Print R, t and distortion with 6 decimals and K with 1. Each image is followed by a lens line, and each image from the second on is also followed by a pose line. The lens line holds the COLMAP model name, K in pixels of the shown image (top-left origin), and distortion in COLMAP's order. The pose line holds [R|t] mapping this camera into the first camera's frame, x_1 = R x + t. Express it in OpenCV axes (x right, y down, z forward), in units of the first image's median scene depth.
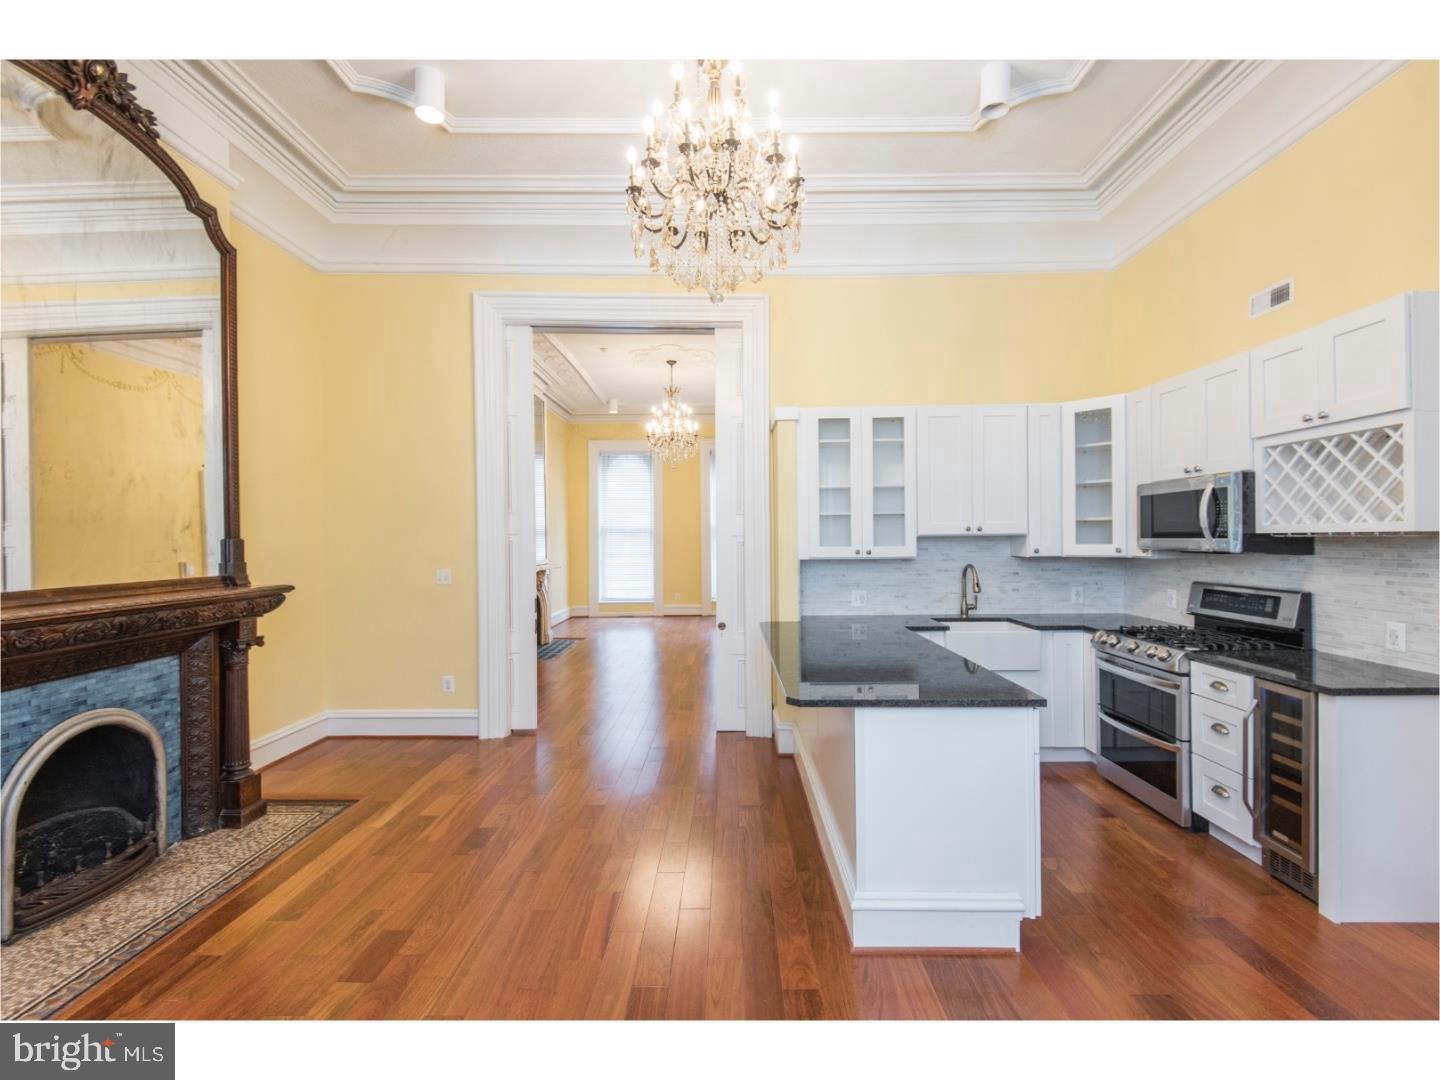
lens RADIAL K [[642.5, 0, 719.4], [0, 642.5, 541.6], [0, 0, 1]] dist [0.015228, -0.019758]
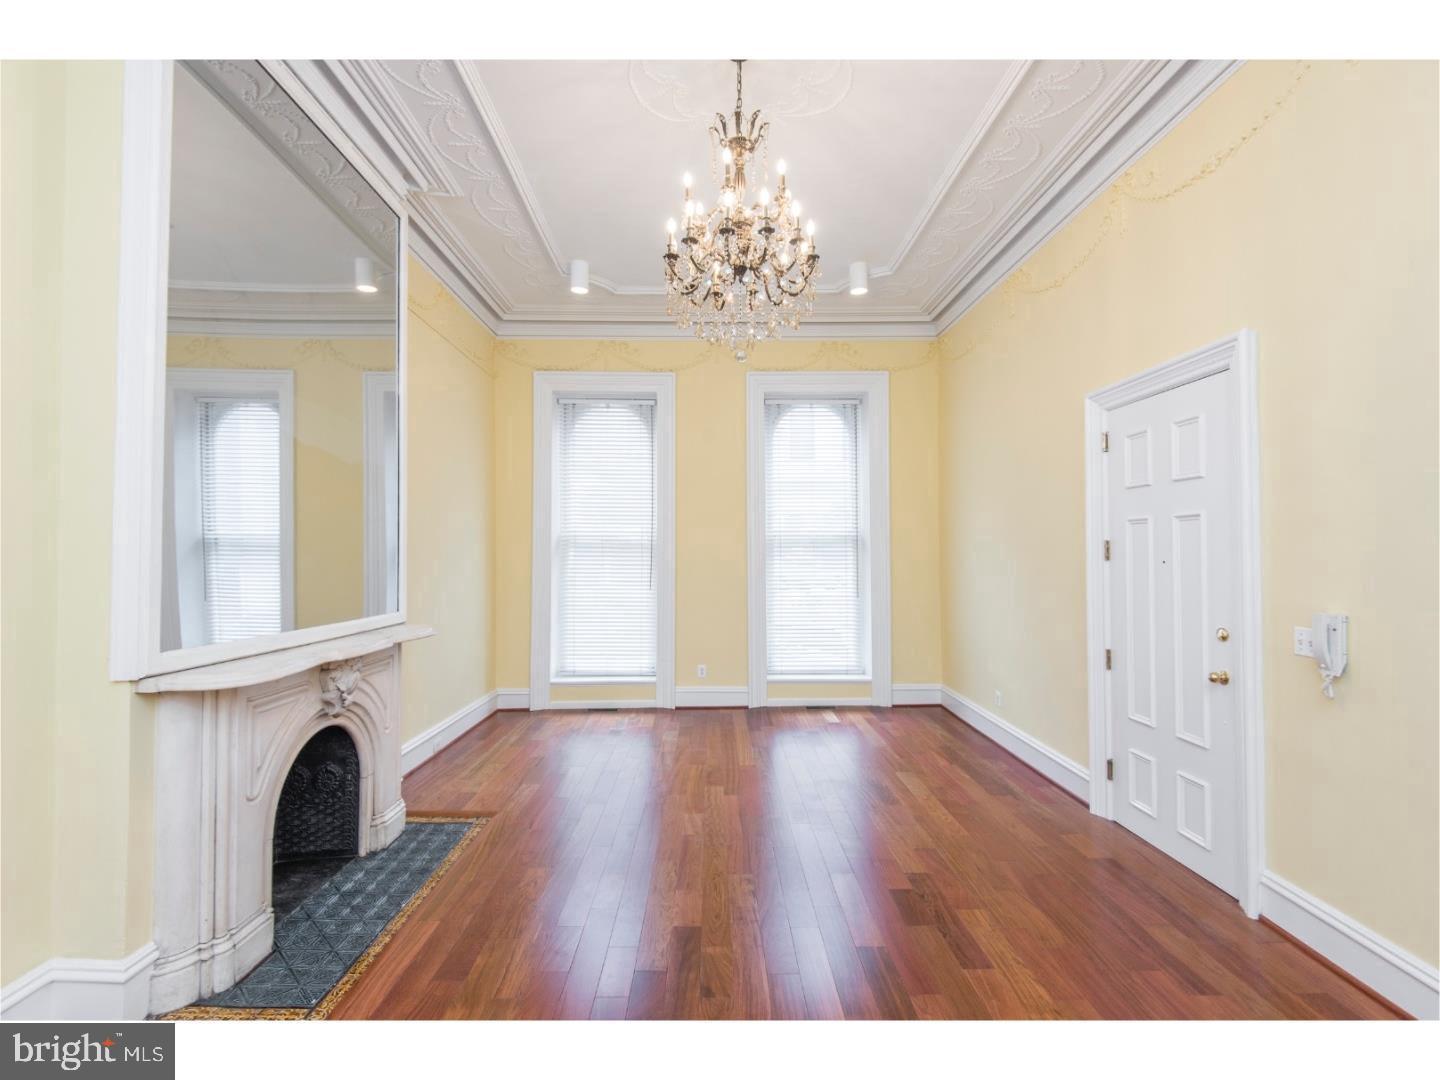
lens RADIAL K [[642.5, 0, 719.4], [0, 642.5, 541.6], [0, 0, 1]] dist [0.015228, -0.019758]
pose [[0.999493, 0.006366, 0.031188, -0.192520], [-0.005733, 0.999777, -0.020326, -0.024243], [-0.031310, 0.020137, 0.999307, 1.344152]]
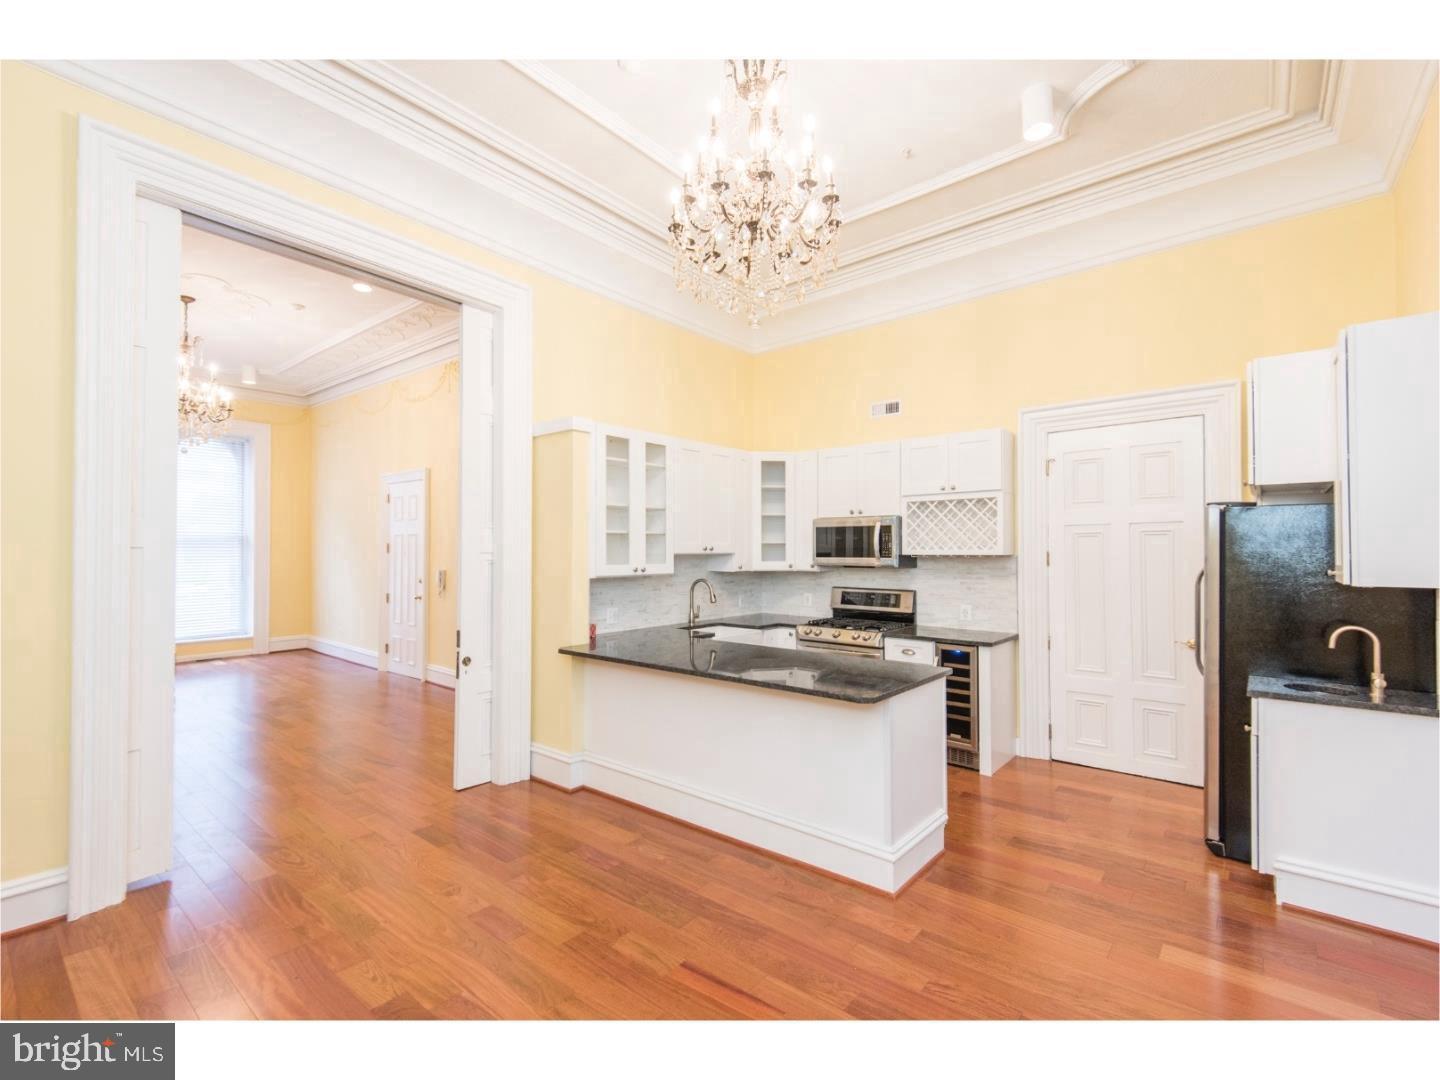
lens RADIAL K [[642.5, 0, 719.4], [0, 642.5, 541.6], [0, 0, 1]] dist [0.015228, -0.019758]
pose [[0.625054, 0.020563, 0.780311, -0.507029], [-0.001891, 0.999690, -0.024829, -0.003767], [-0.780579, 0.014044, 0.624899, 0.251814]]
